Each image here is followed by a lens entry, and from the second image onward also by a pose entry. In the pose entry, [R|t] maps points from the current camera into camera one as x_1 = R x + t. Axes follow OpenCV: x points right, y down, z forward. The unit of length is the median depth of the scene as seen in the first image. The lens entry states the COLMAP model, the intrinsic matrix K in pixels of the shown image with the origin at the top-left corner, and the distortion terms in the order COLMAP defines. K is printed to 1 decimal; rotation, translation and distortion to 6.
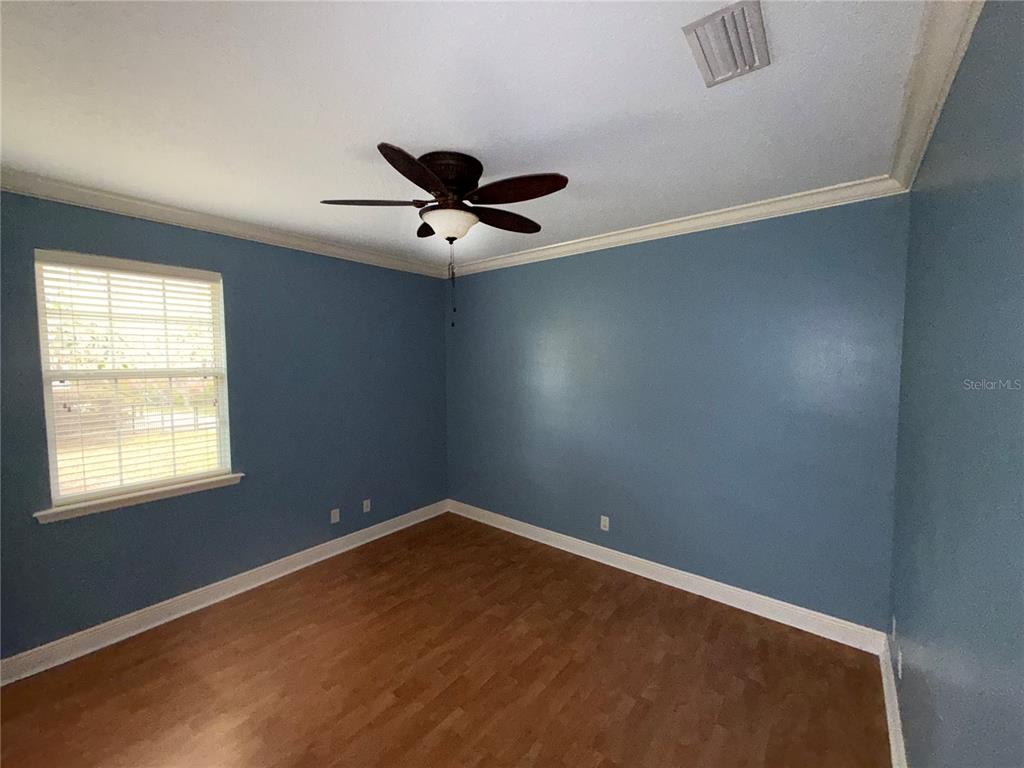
lens RADIAL K [[415.2, 0, 512.0], [0, 415.2, 383.6], [0, 0, 1]] dist [0.001832, -0.000331]
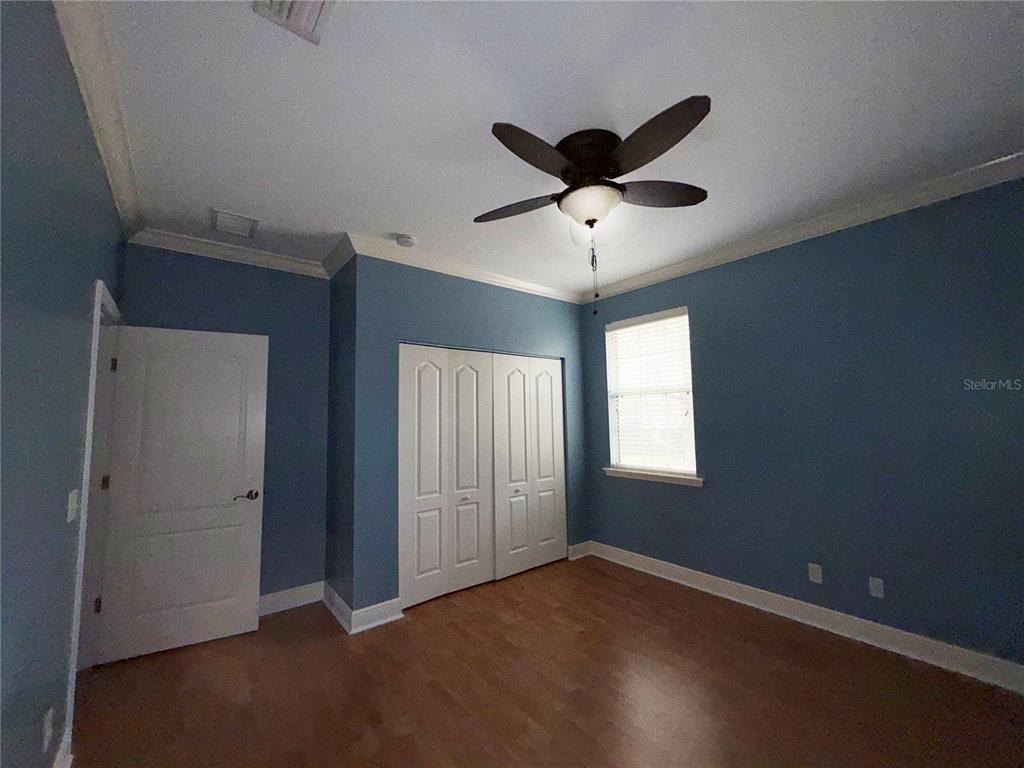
lens RADIAL K [[415.2, 0, 510.1], [0, 415.2, 382.9], [0, 0, 1]] dist [0.001832, -0.000331]
pose [[-0.214215, -0.068784, -0.974362, 0.725419], [-0.043096, 0.997212, -0.060923, 0.067445], [0.975835, 0.028940, -0.216582, 0.963991]]
